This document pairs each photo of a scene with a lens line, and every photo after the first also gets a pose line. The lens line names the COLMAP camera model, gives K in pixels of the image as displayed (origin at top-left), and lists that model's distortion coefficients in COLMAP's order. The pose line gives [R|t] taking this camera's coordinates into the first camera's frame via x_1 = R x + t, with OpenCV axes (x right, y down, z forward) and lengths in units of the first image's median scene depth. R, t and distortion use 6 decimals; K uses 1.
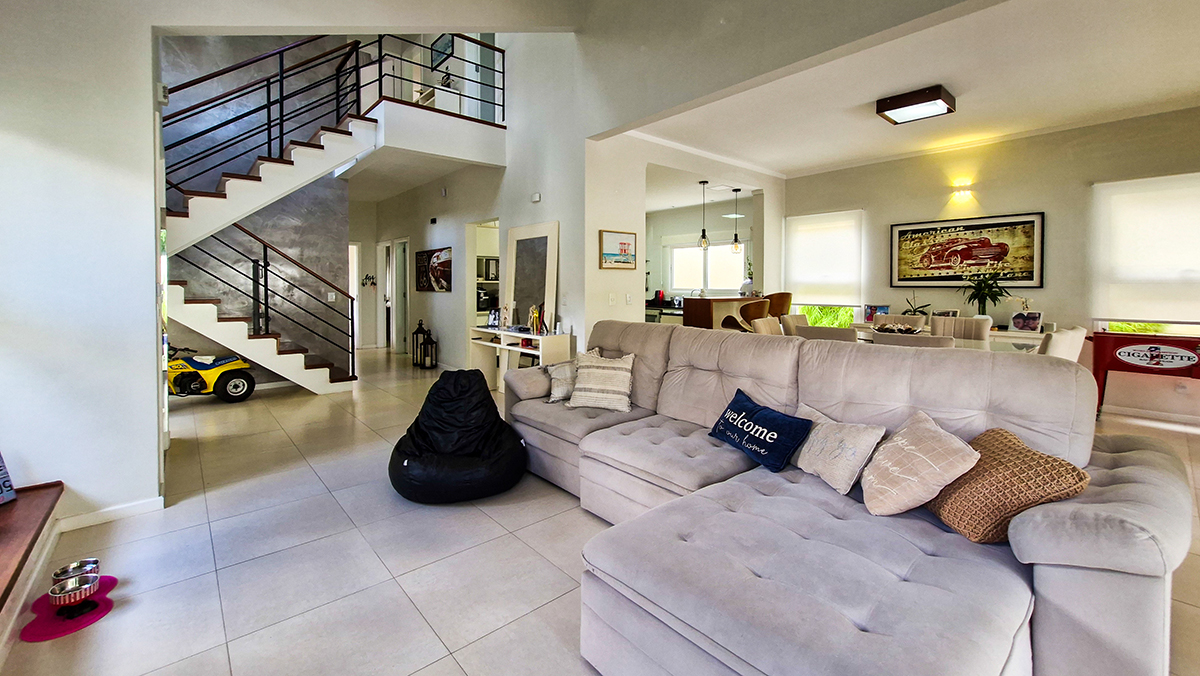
lens RADIAL K [[478.6, 0, 579.1], [0, 478.6, 290.2], [0, 0, 1]] dist [0.006113, -0.000561]
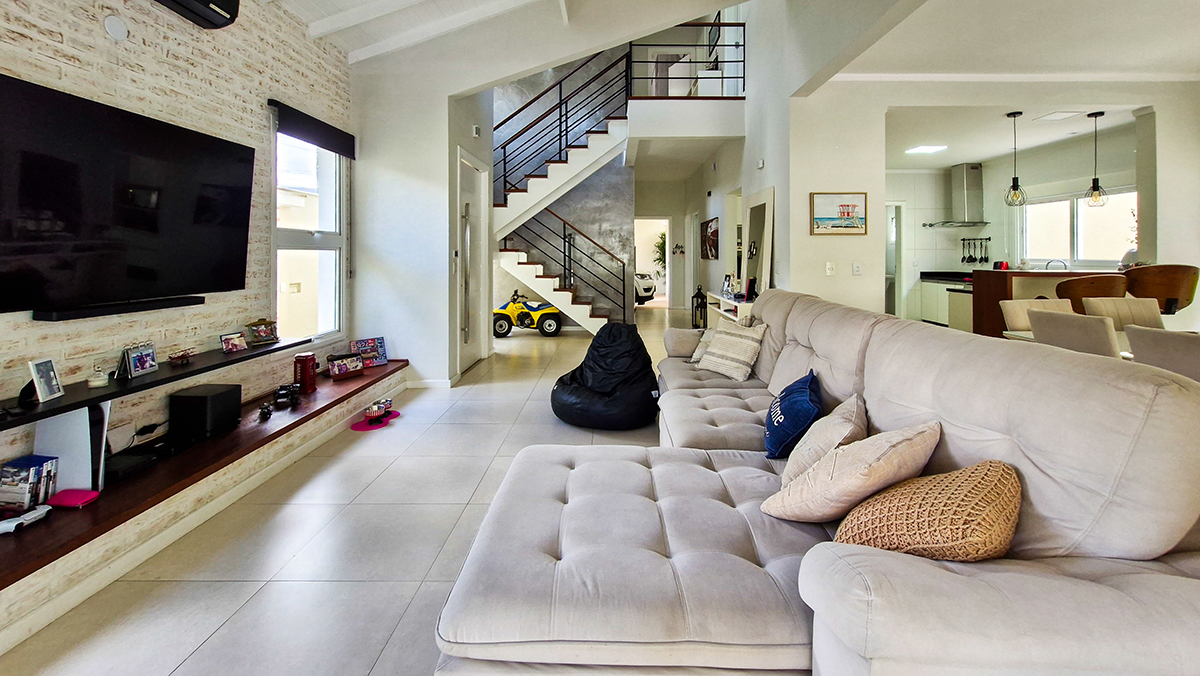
lens RADIAL K [[478.6, 0, 614.2], [0, 478.6, 251.8], [0, 0, 1]] dist [0.006113, -0.000561]
pose [[0.771110, 0.000284, -0.636702, 0.314560], [-0.011082, 0.999854, -0.012976, 0.003698], [0.636605, 0.017062, 0.771001, 0.048028]]
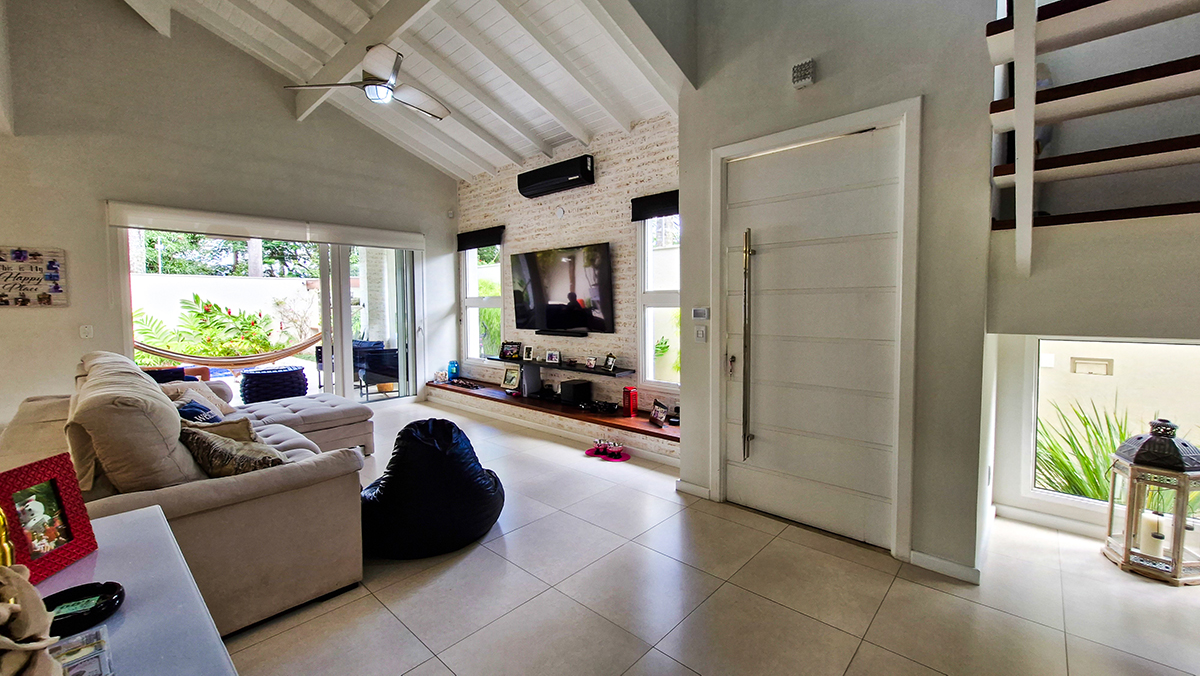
lens RADIAL K [[478.6, 0, 605.7], [0, 478.6, 333.8], [0, 0, 1]] dist [0.006113, -0.000561]
pose [[-0.988875, 0.017137, -0.147759, -0.299620], [0.005900, 0.997079, 0.076152, -0.024550], [0.148632, 0.074433, -0.986087, 1.204408]]
